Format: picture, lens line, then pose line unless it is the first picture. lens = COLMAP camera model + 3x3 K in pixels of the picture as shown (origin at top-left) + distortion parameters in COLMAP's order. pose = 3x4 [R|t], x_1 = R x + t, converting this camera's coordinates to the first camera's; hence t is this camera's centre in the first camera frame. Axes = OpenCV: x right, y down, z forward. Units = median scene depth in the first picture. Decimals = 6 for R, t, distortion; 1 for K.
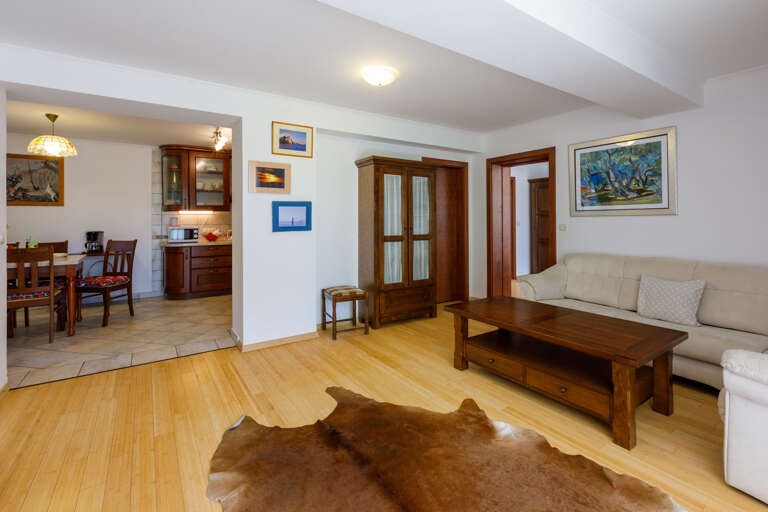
lens RADIAL K [[356.5, 0, 381.8], [0, 356.5, 219.7], [0, 0, 1]] dist [-0.003823, -0.000124]
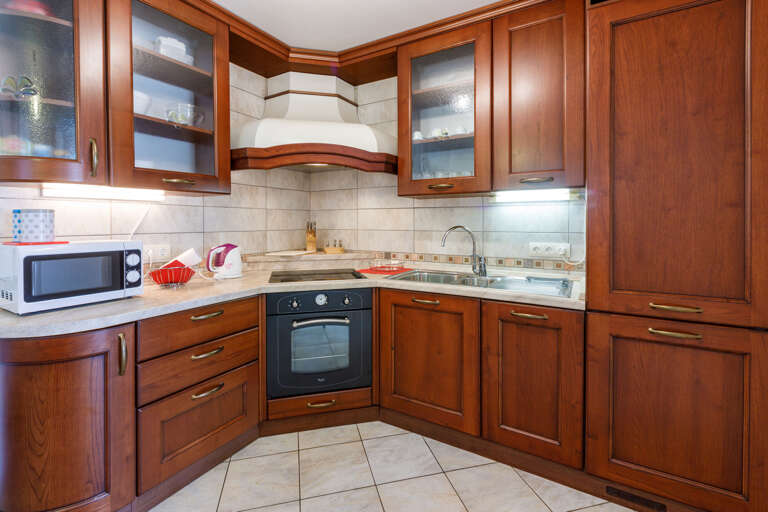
lens RADIAL K [[356.5, 0, 376.2], [0, 356.5, 222.3], [0, 0, 1]] dist [-0.003823, -0.000124]
pose [[0.908219, 0.002209, 0.418489, -0.462809], [-0.004628, 0.999978, 0.004764, 0.000595], [-0.418469, -0.006263, 0.908210, 0.660929]]
